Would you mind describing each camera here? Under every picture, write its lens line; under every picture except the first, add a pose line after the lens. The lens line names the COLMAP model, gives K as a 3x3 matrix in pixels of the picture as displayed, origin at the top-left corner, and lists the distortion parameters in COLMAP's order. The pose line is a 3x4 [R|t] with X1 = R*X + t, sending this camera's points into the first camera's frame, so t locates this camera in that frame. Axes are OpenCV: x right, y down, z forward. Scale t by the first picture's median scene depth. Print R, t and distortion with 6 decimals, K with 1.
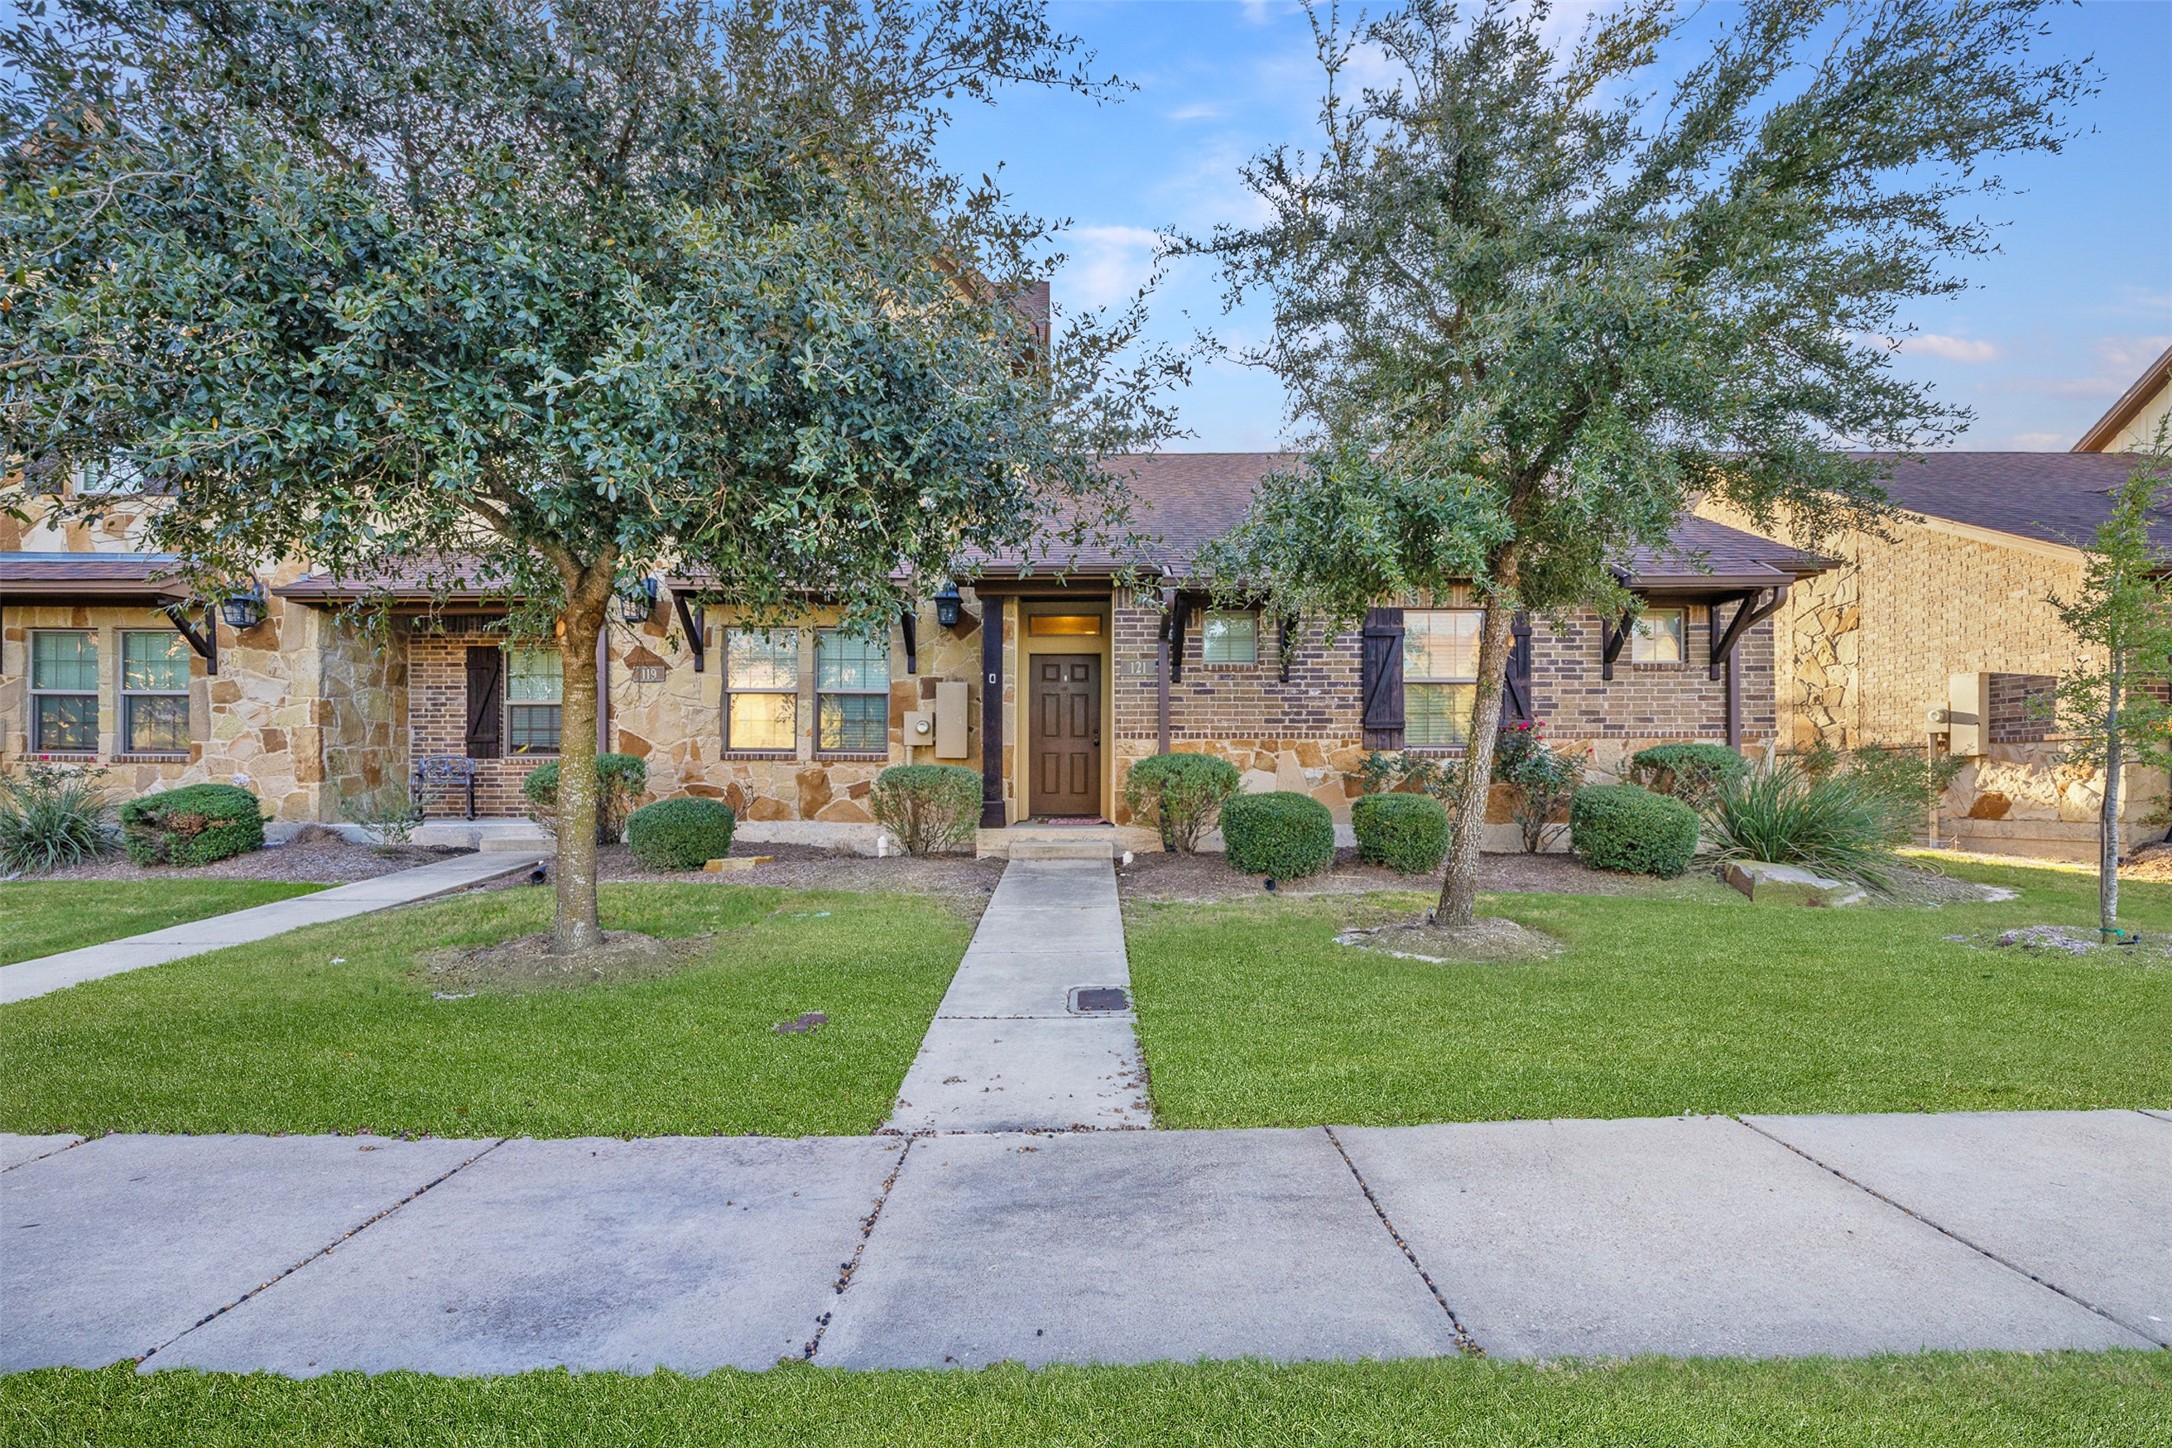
lens RADIAL K [[929.8, 0, 1086.0], [0, 929.8, 724.0], [0, 0, 1]] dist [0.003899, -0.000164]
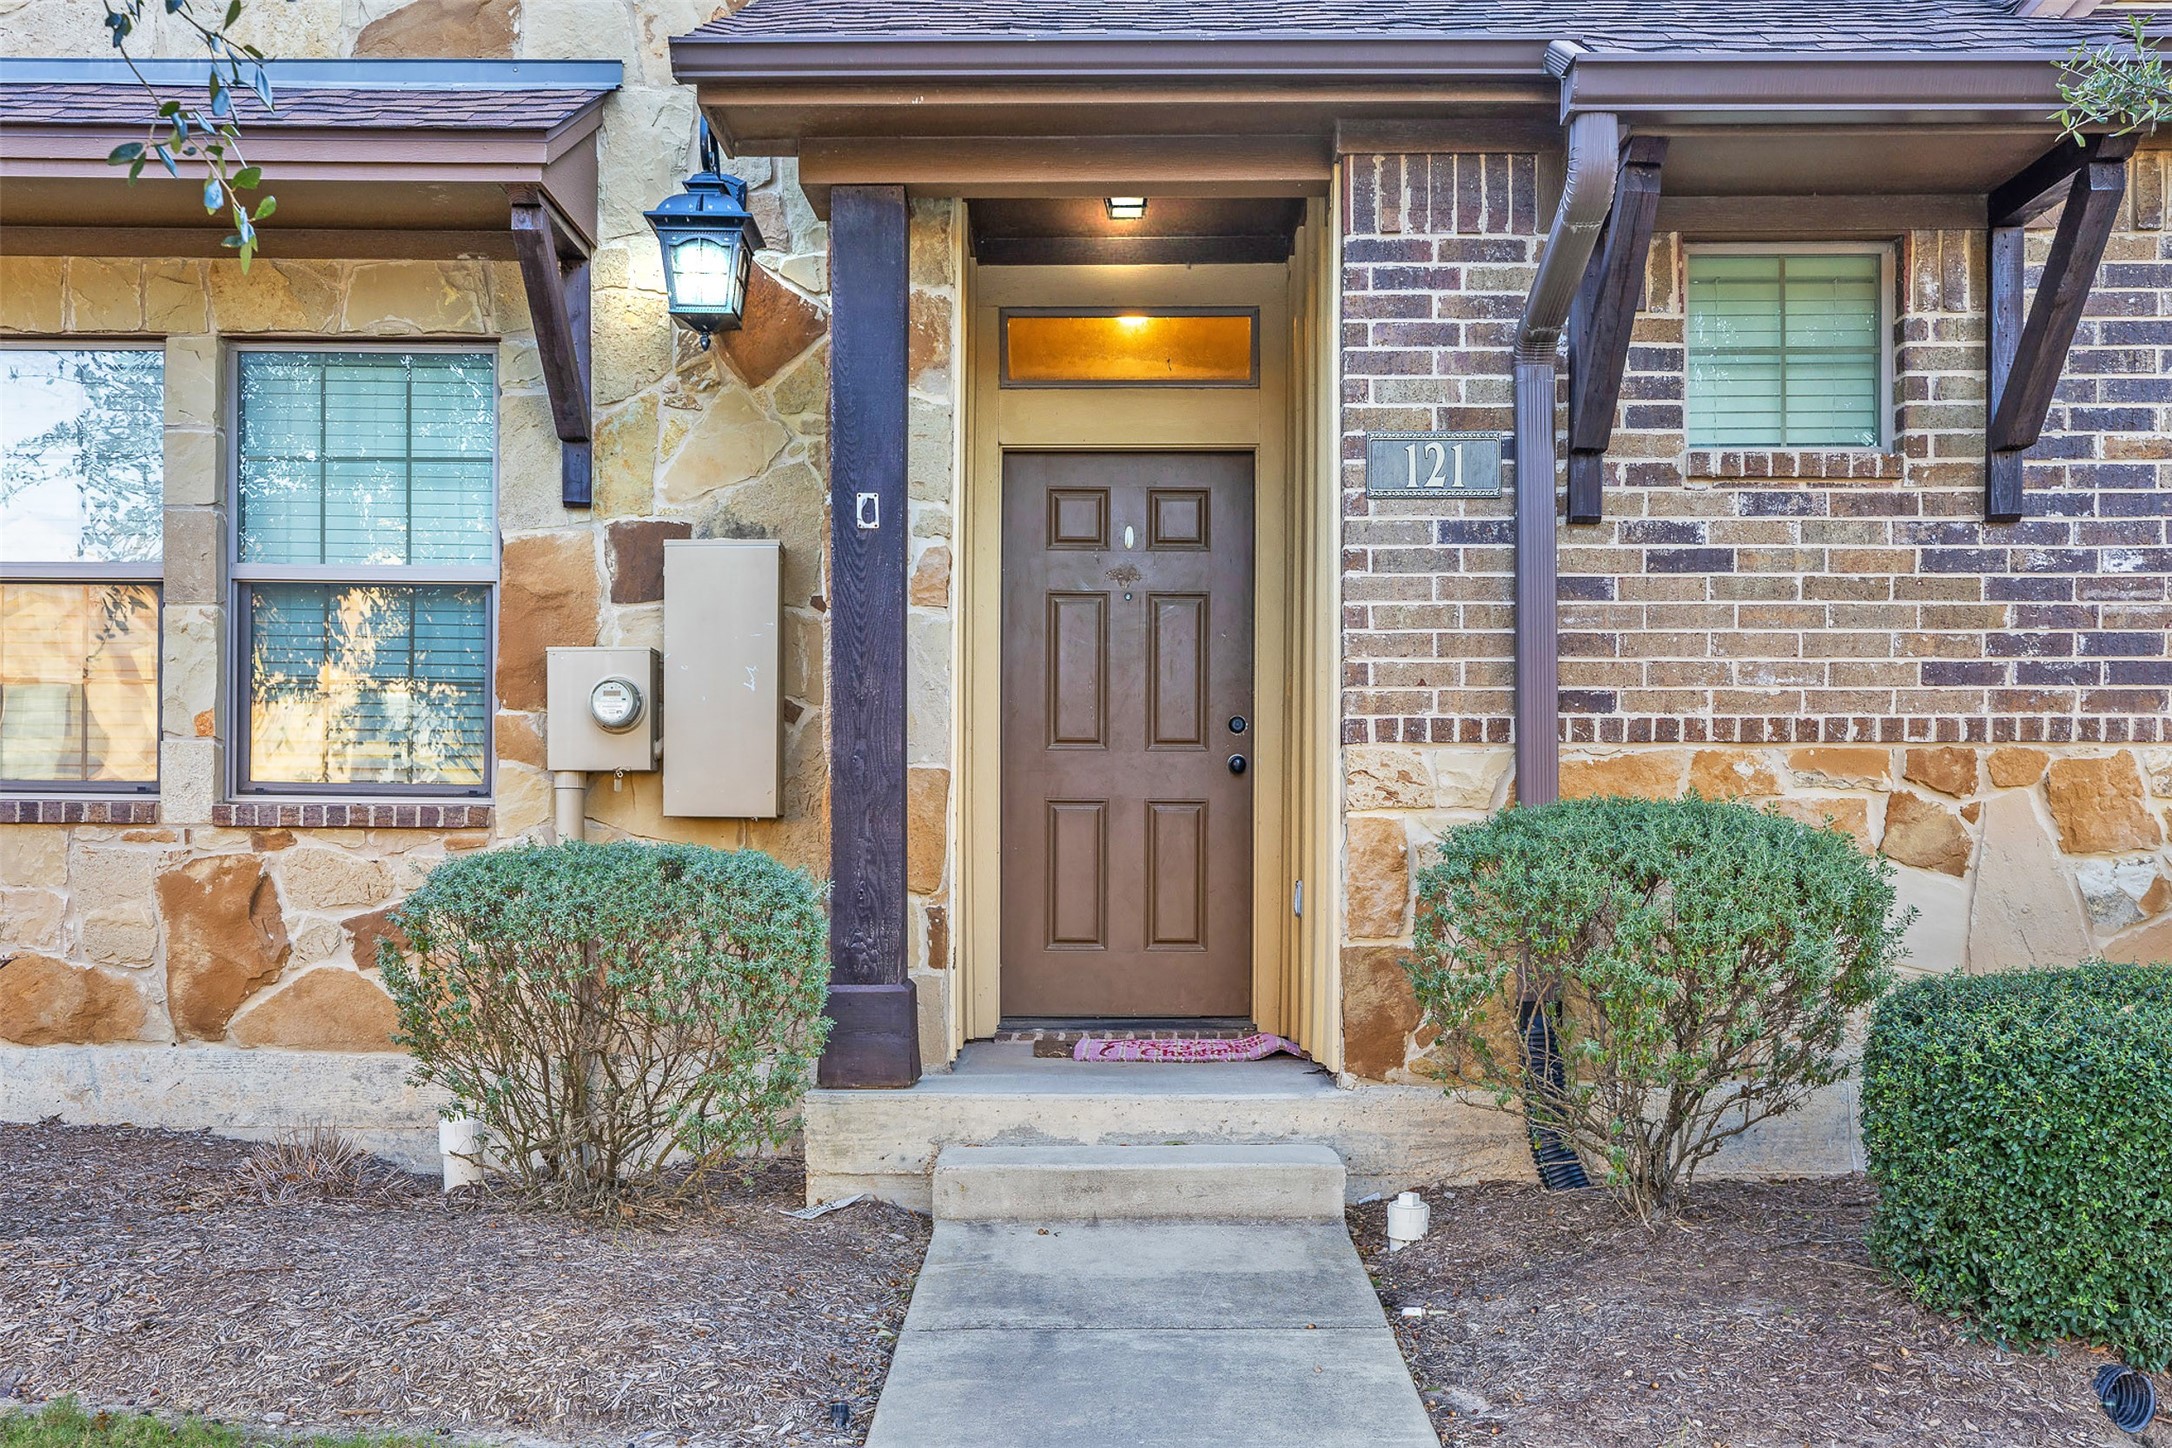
lens RADIAL K [[2258.8, 0, 1086.0], [0, 2258.8, 724.0], [0, 0, 1]] dist [-0.024115, -0.012372]
pose [[0.999934, -0.000024, -0.011472, -0.031799], [-0.000013, 0.999995, -0.003231, 0.012168], [0.011472, 0.003231, 0.999929, 0.362659]]
